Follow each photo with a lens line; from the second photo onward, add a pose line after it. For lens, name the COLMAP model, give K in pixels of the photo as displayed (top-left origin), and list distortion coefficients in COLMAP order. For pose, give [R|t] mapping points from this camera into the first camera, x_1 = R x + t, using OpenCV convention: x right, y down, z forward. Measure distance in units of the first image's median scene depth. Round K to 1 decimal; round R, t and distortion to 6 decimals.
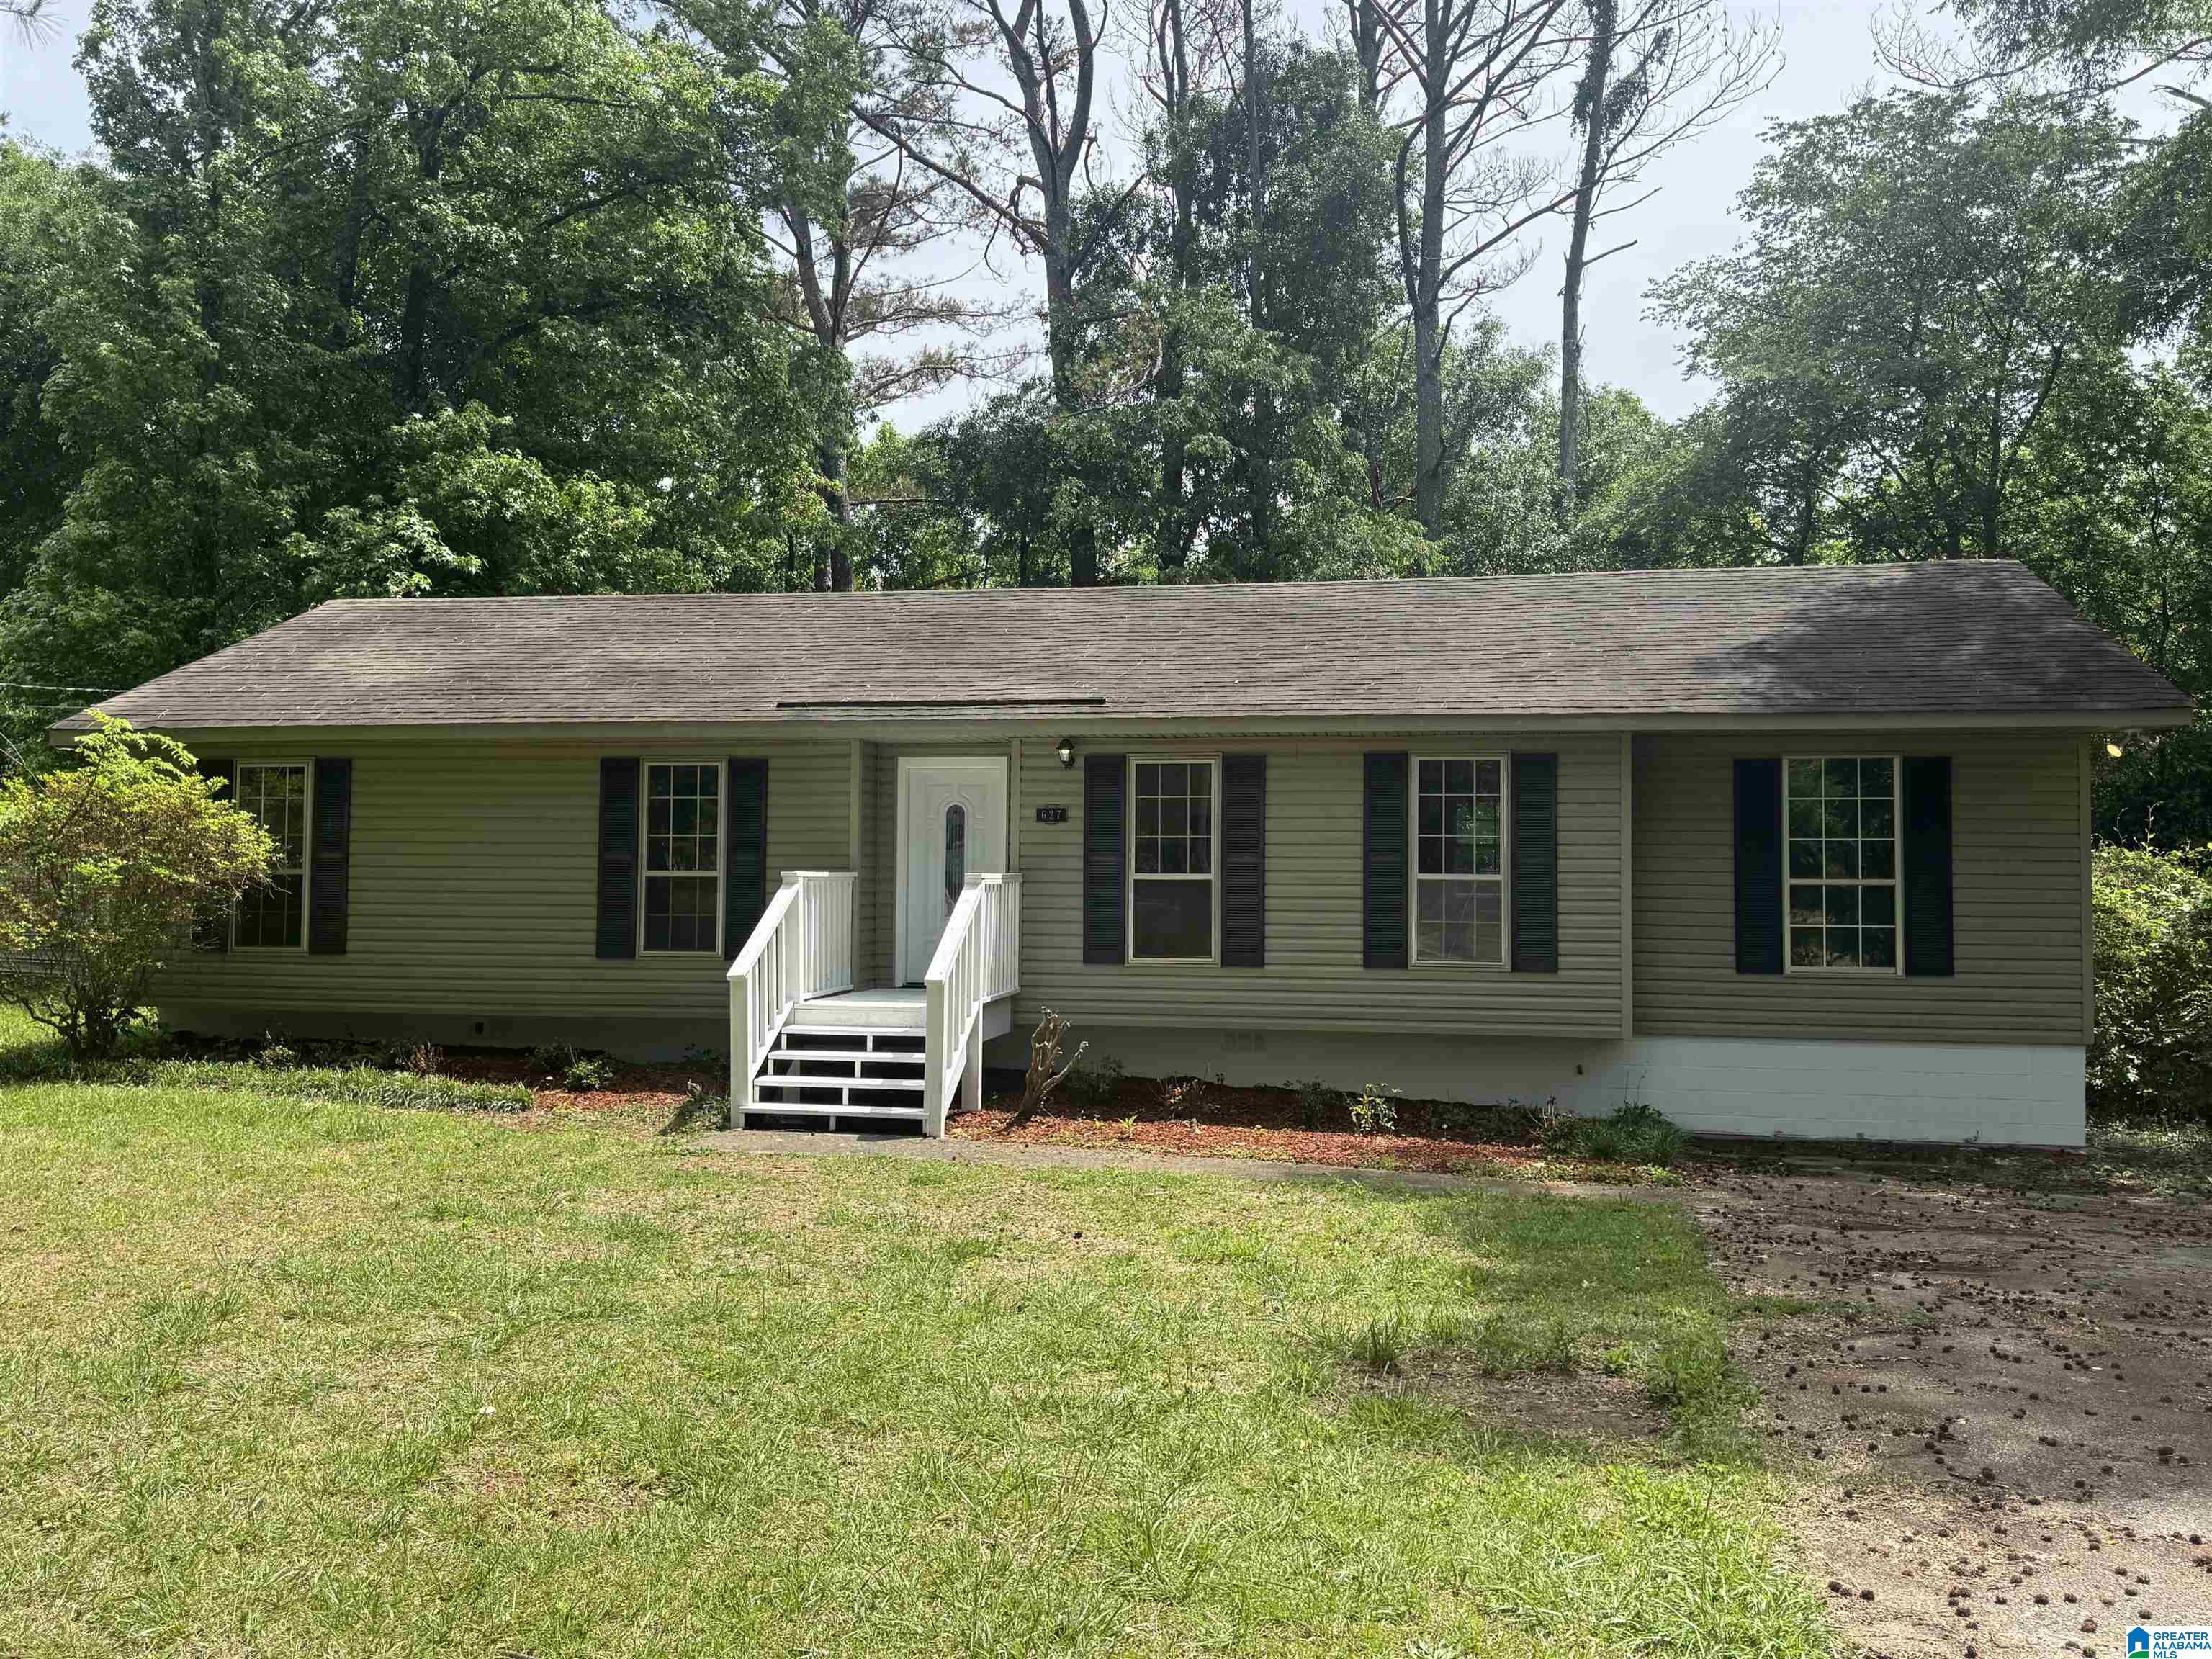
lens RADIAL K [[1823.2, 0, 1116.1], [0, 1823.2, 820.9], [0, 0, 1]] dist [0.156855, -0.299958]
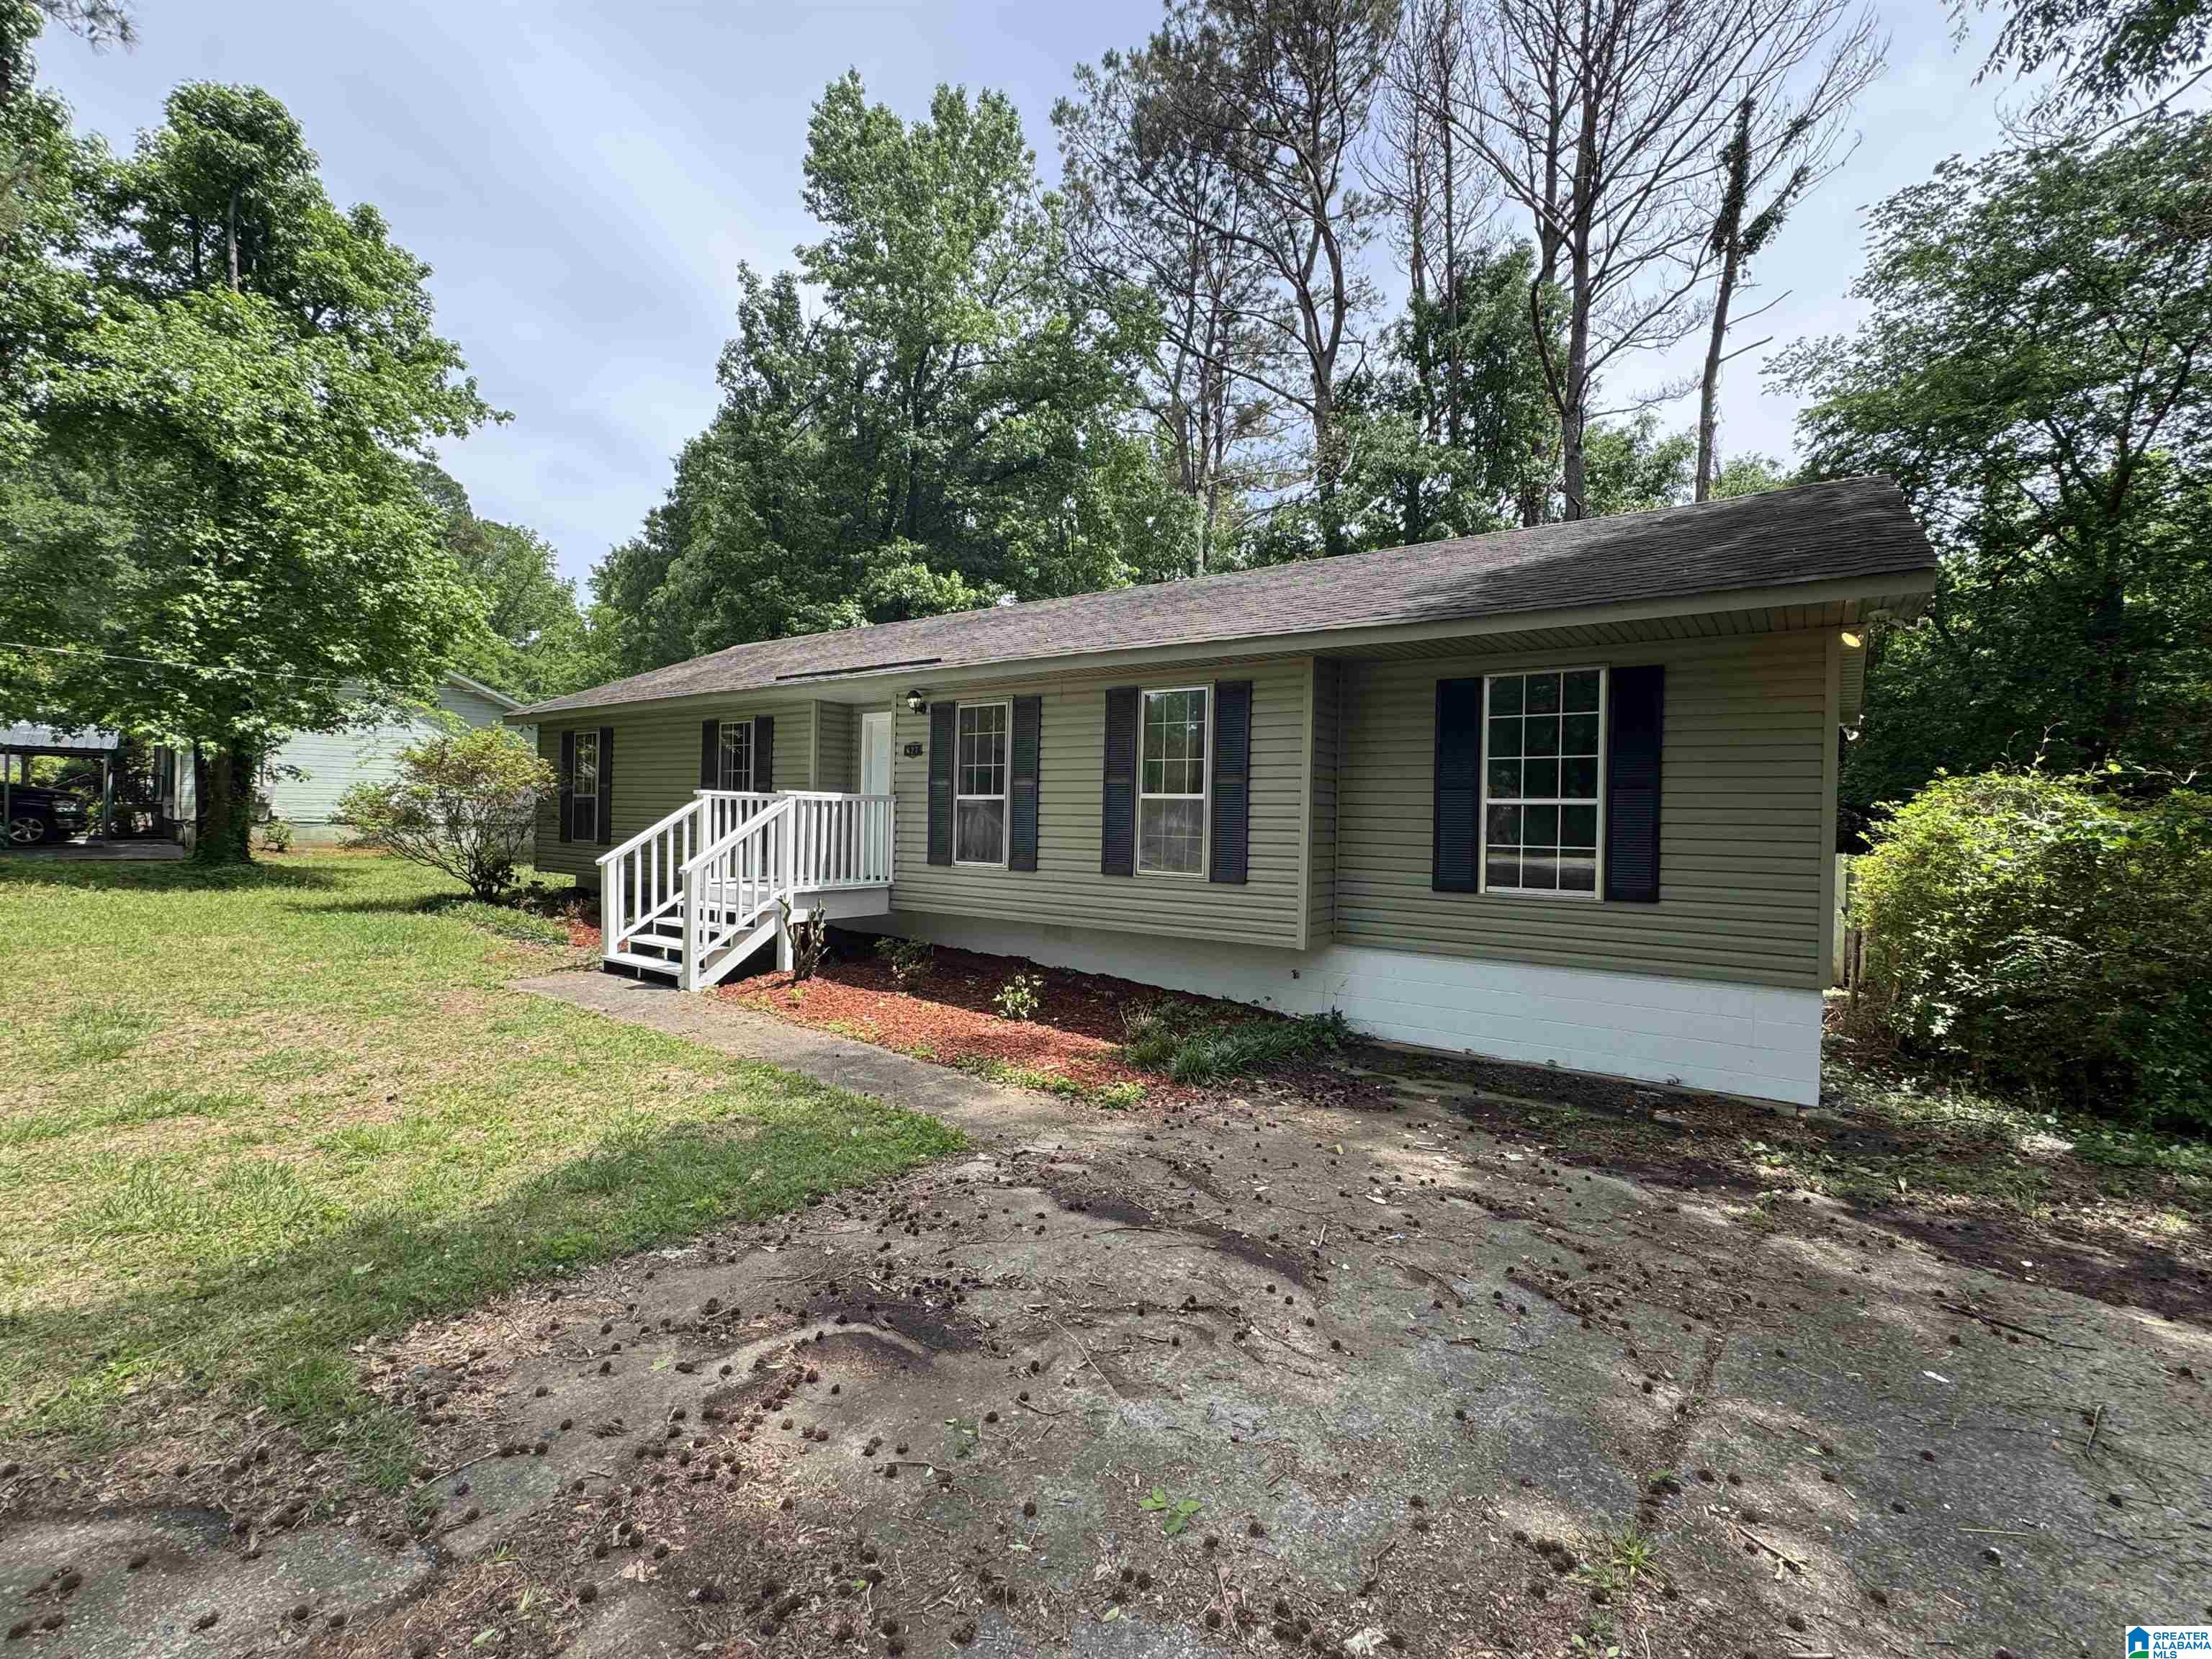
lens RADIAL K [[976.5, 0, 1105.7], [0, 976.5, 831.0], [0, 0, 1]] dist [-0.000883, -0.000035]
pose [[0.904569, 0.016853, -0.425995, 0.380970], [-0.002553, 0.999415, 0.034117, 0.029782], [0.426320, -0.029774, 0.904082, 0.418426]]
